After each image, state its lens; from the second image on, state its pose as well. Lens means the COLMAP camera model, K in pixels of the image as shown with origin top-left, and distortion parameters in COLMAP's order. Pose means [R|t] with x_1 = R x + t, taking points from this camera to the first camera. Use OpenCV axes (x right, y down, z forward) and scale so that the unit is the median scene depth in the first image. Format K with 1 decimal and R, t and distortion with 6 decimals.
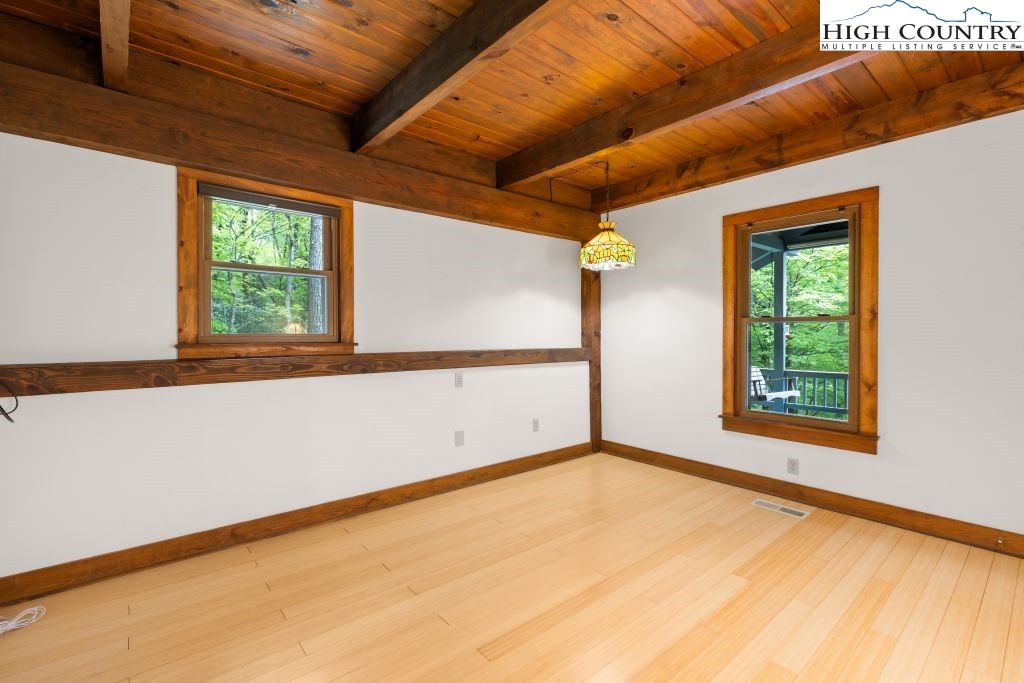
lens RADIAL K [[437.6, 0, 511.2], [0, 437.6, 334.4], [0, 0, 1]] dist [0.000315, -0.000839]
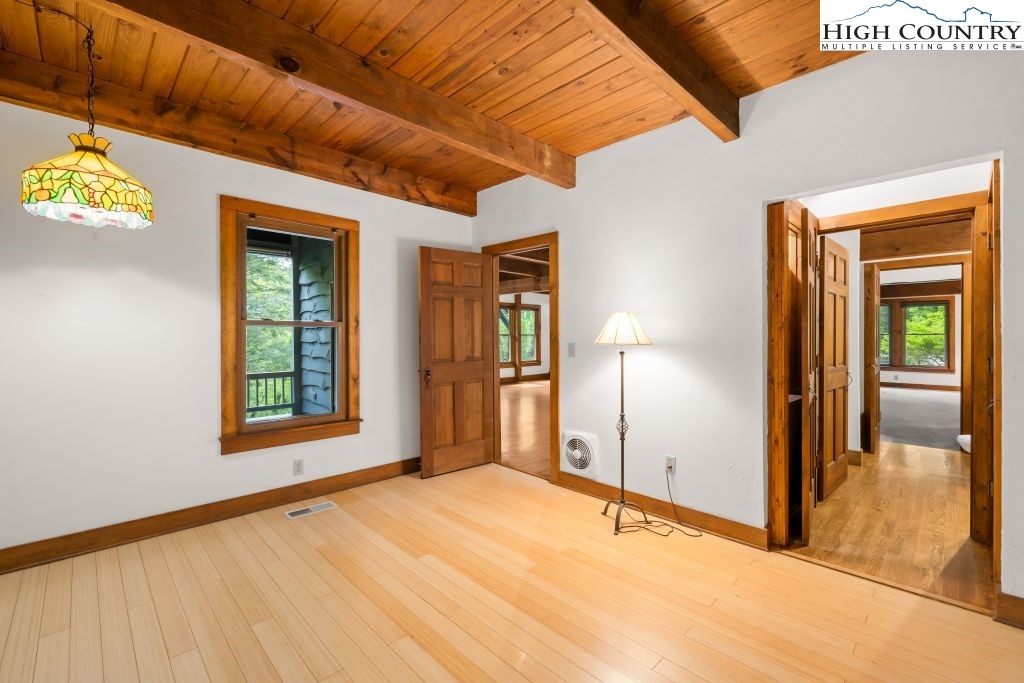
lens RADIAL K [[437.6, 0, 508.5], [0, 437.6, 337.9], [0, 0, 1]] dist [0.000315, -0.000839]
pose [[-0.050471, -0.003224, 0.998720, -0.444835], [0.001991, 0.999992, 0.003328, -0.004272], [-0.998724, 0.002156, -0.050464, 0.620740]]
